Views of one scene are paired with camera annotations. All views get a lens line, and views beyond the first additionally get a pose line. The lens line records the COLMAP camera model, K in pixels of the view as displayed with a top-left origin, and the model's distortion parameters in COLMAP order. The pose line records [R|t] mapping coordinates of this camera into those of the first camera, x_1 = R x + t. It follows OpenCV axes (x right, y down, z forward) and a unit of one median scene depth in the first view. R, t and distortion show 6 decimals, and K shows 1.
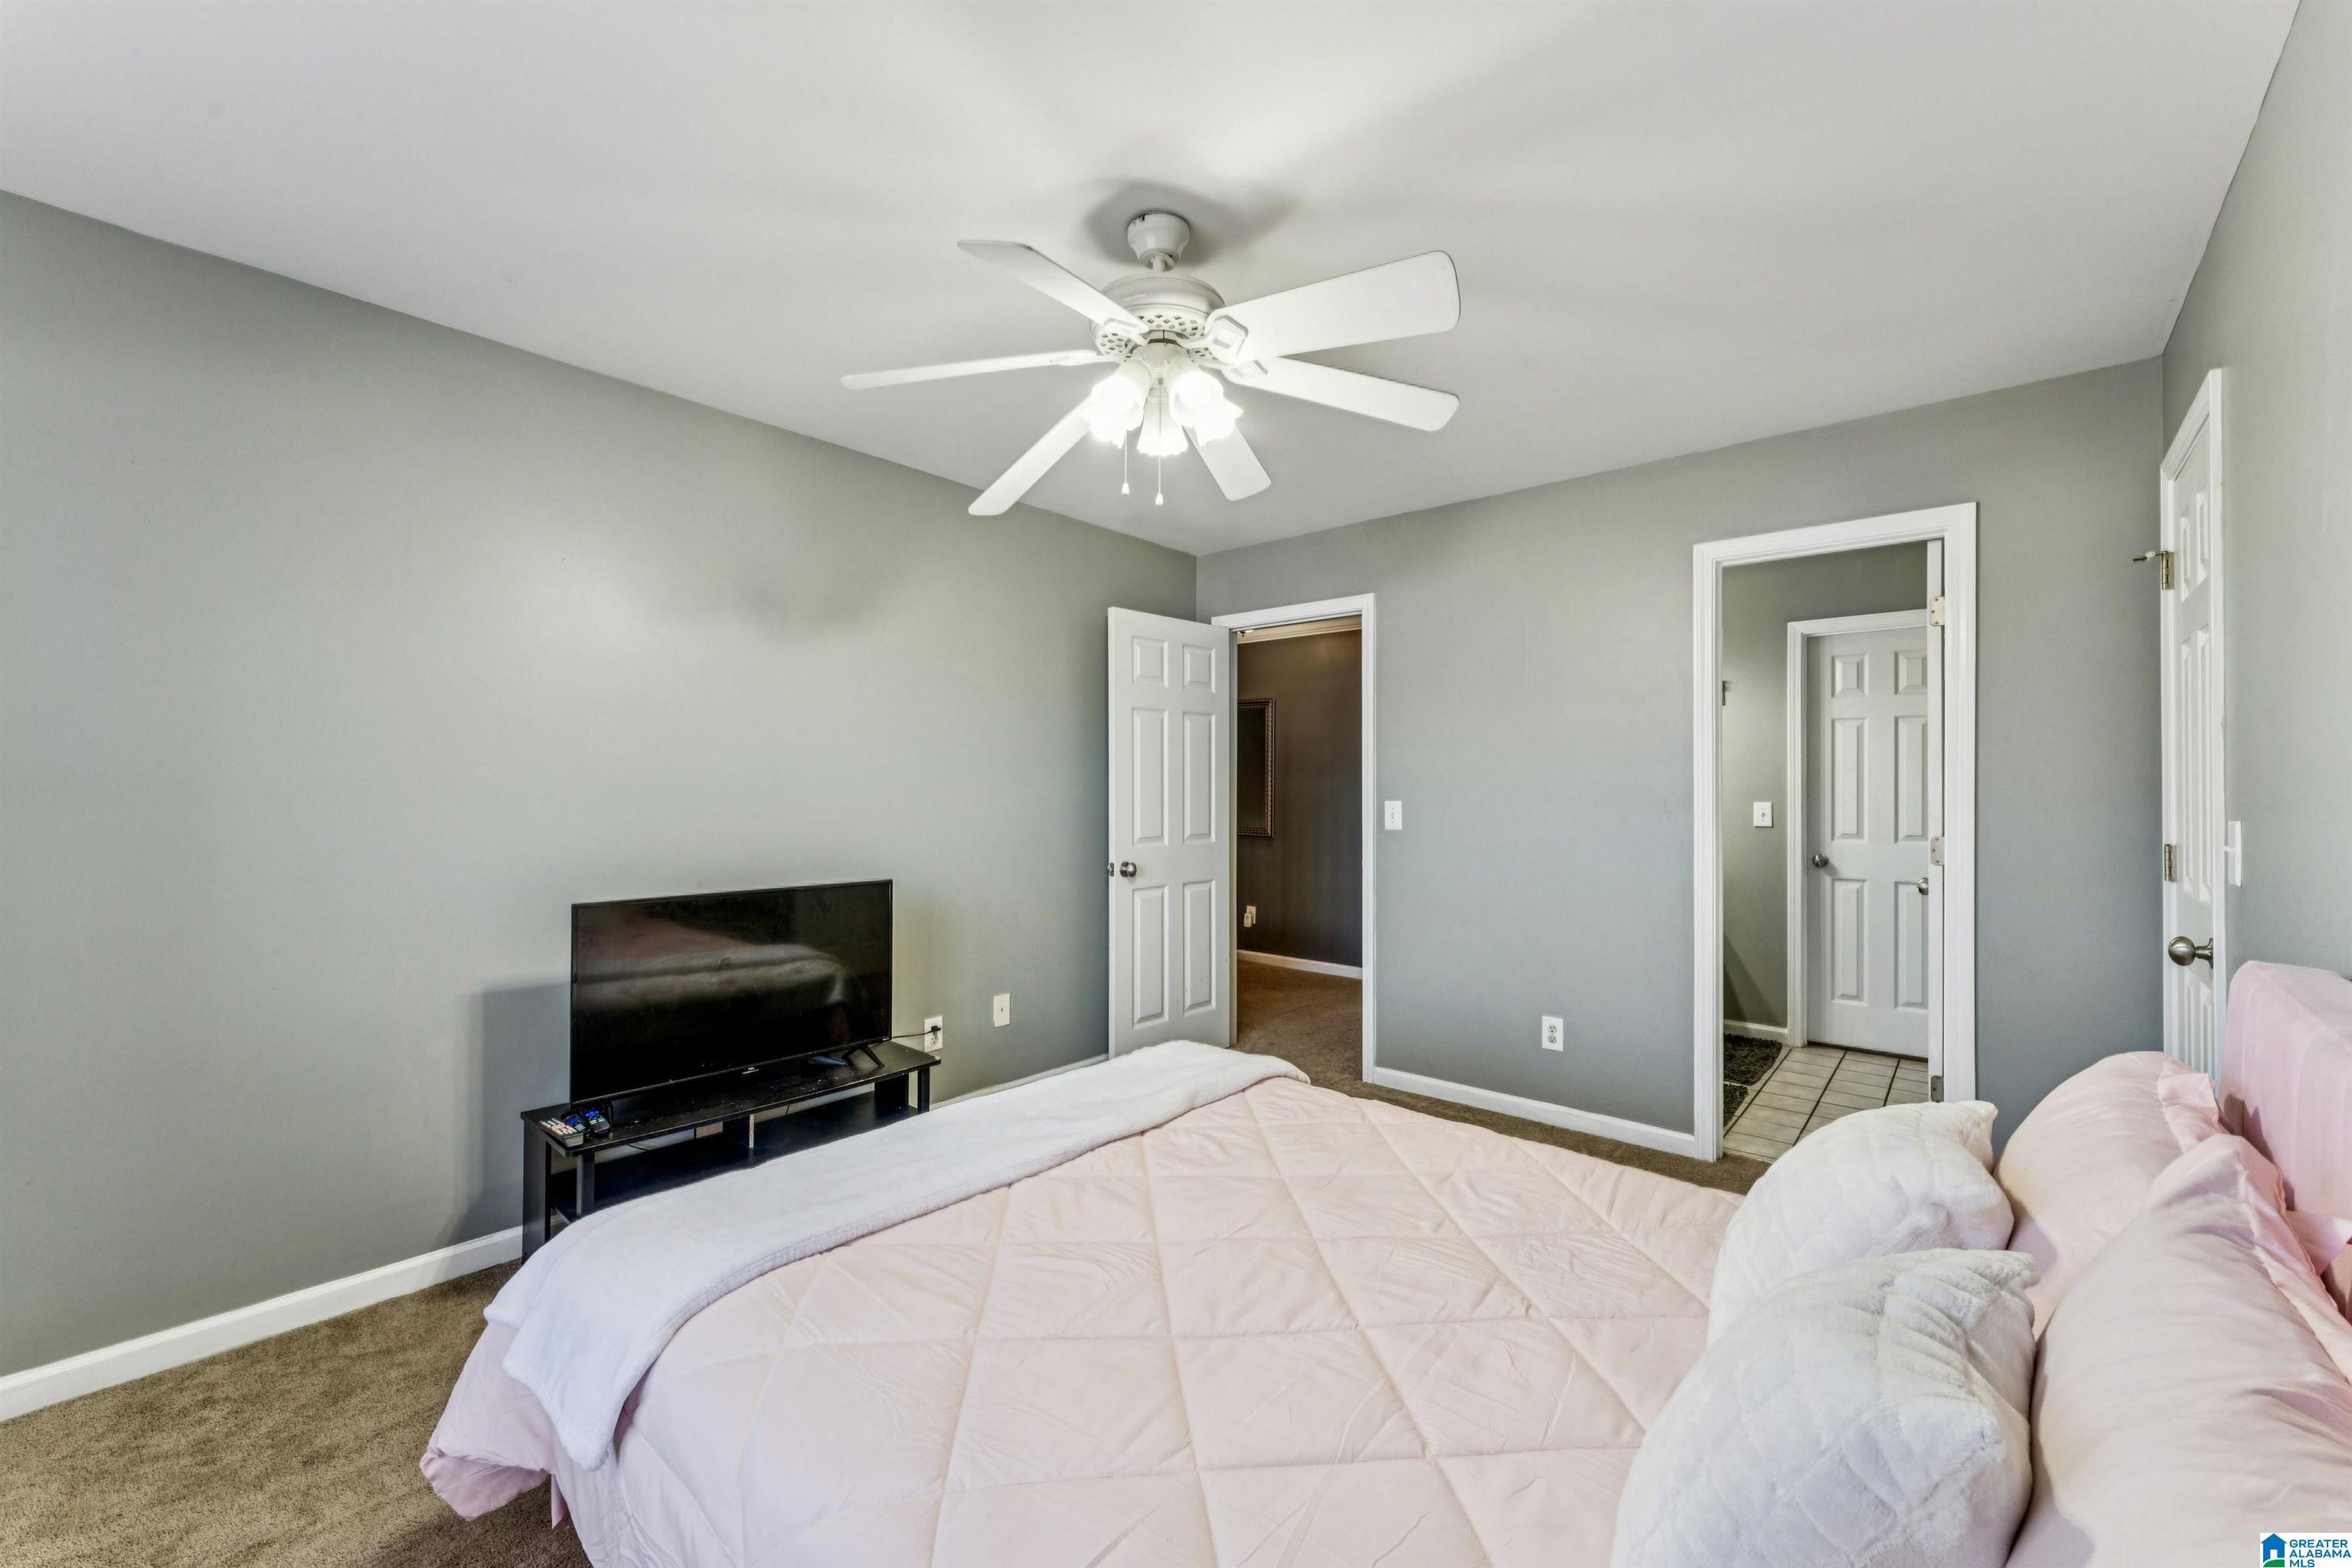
lens RADIAL K [[945.8, 0, 1158.5], [0, 945.8, 783.0], [0, 0, 1]] dist [-0.002763, -0.000492]
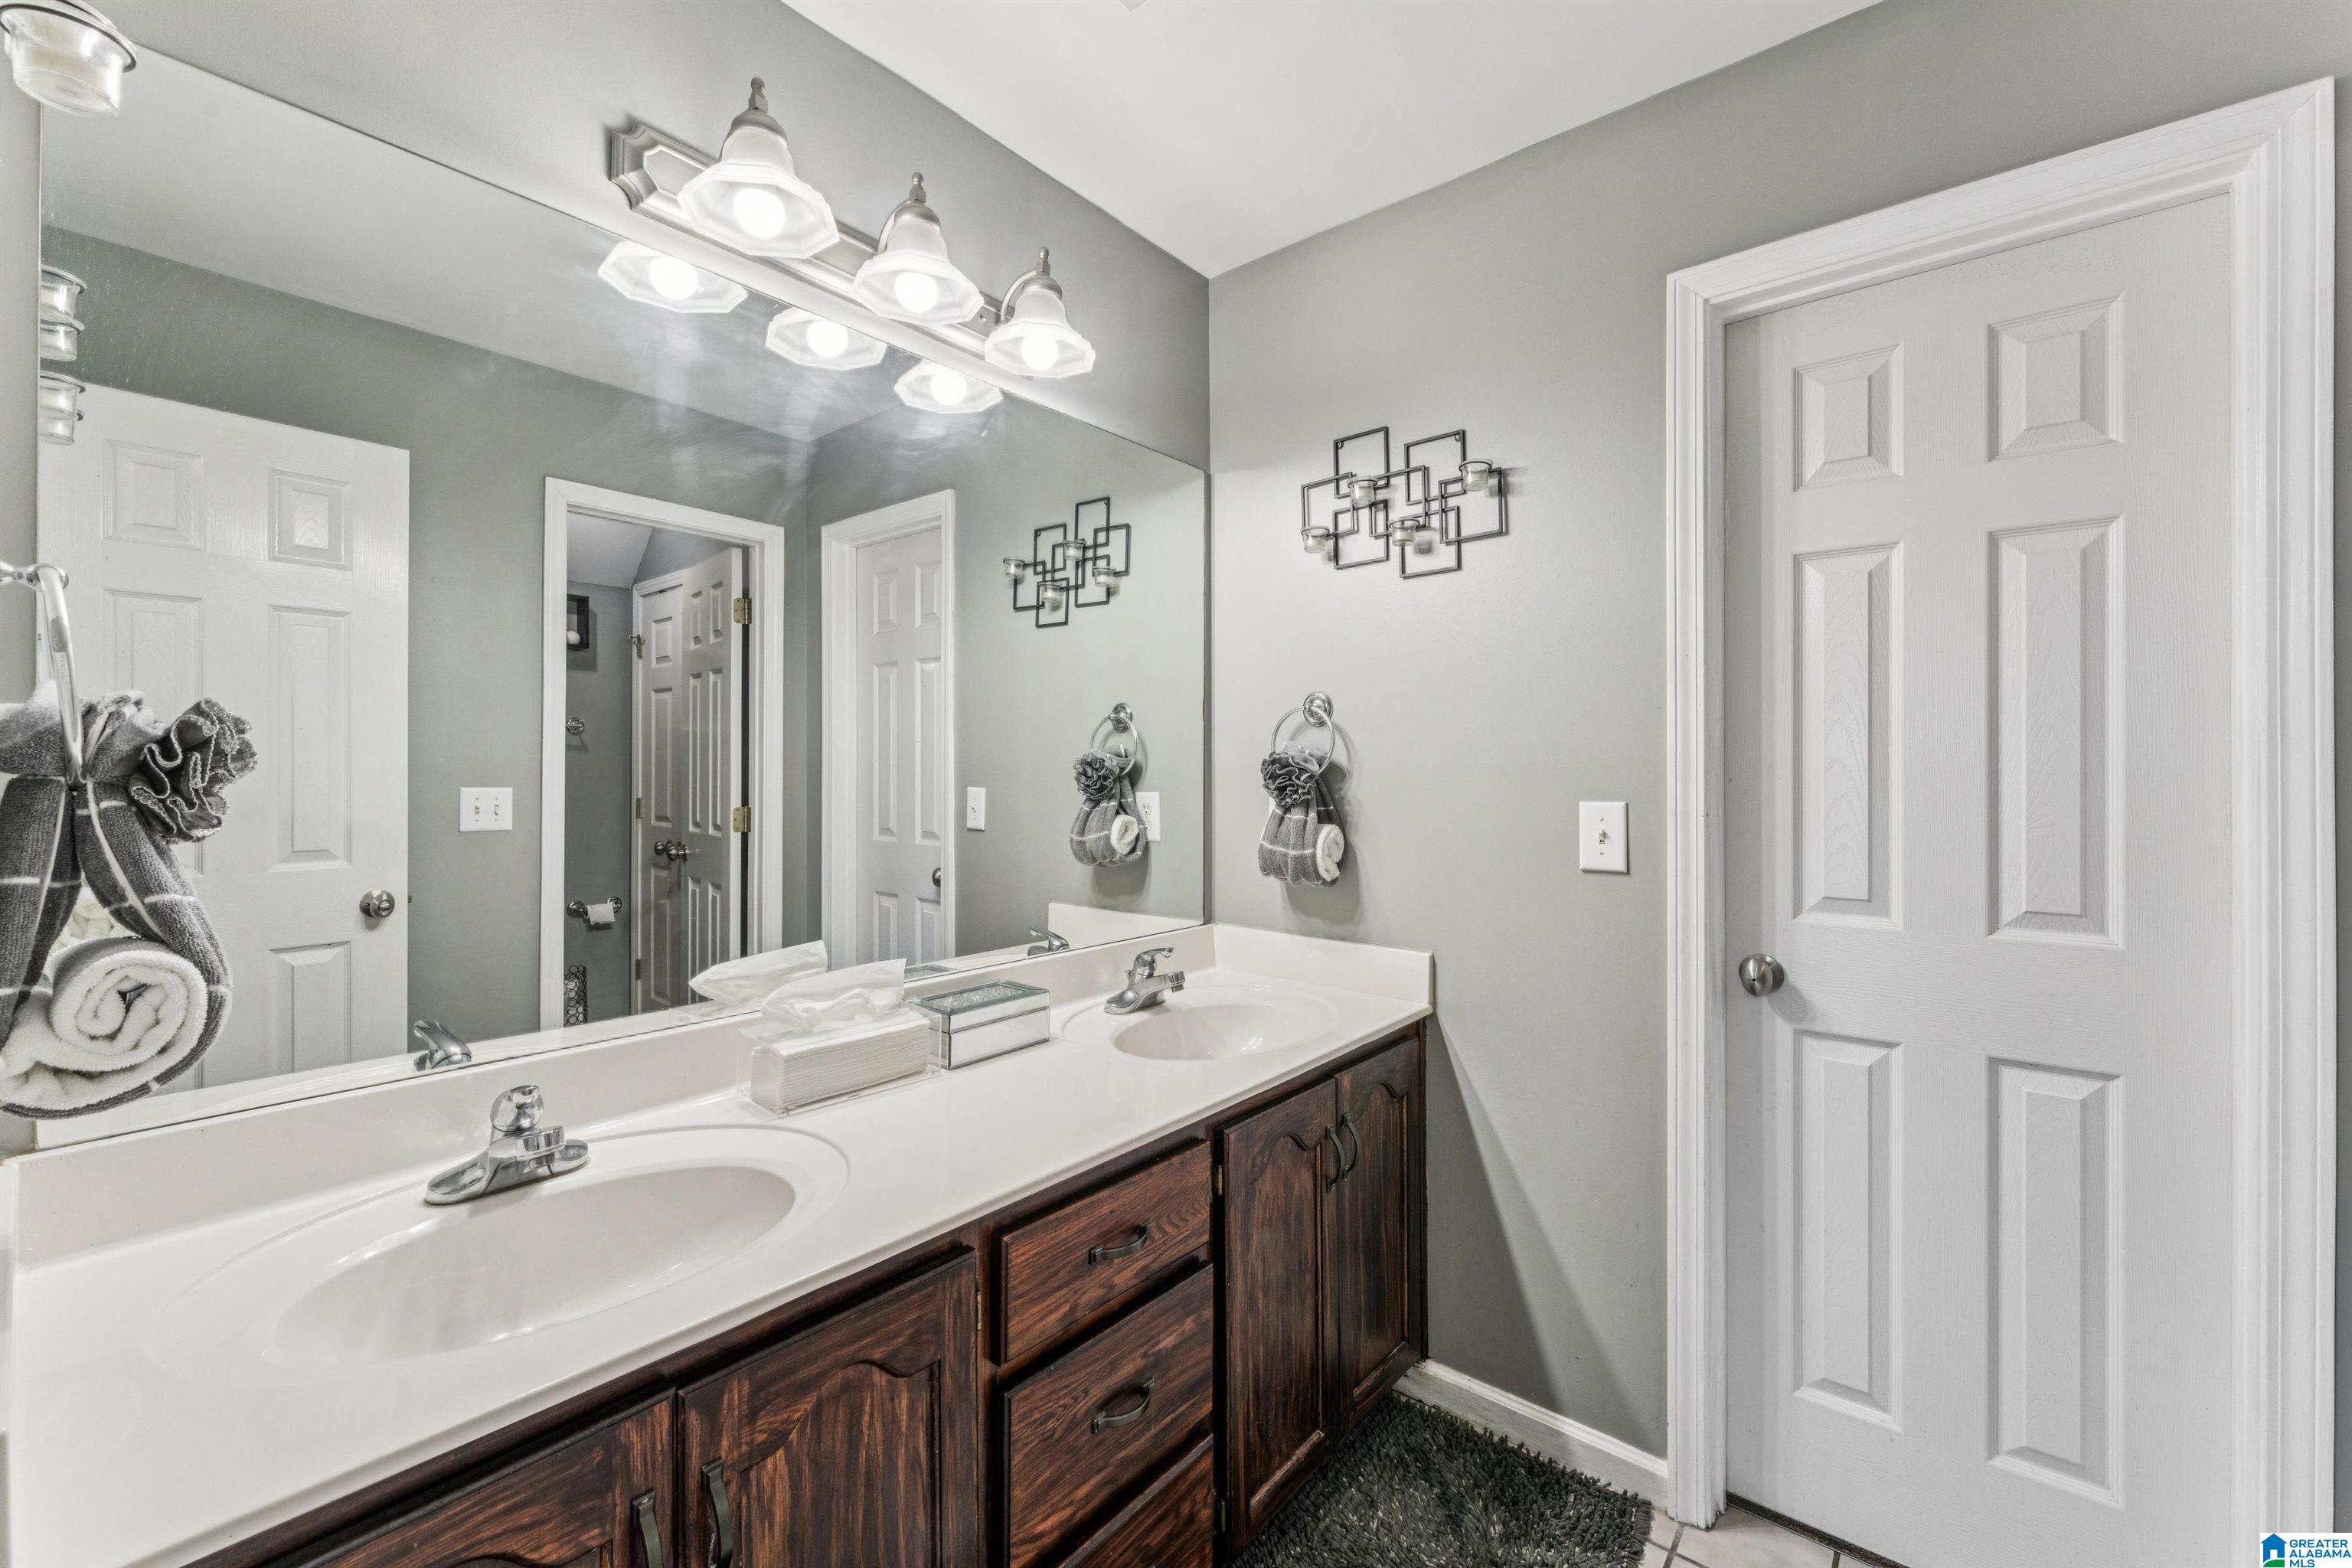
lens RADIAL K [[945.8, 0, 1183.5], [0, 945.8, 772.7], [0, 0, 1]] dist [-0.002763, -0.000492]
pose [[0.998793, 0.002546, 0.049045, 0.481089], [-0.002330, 0.999987, -0.004468, 0.011905], [-0.049056, 0.004348, 0.998787, 0.676924]]
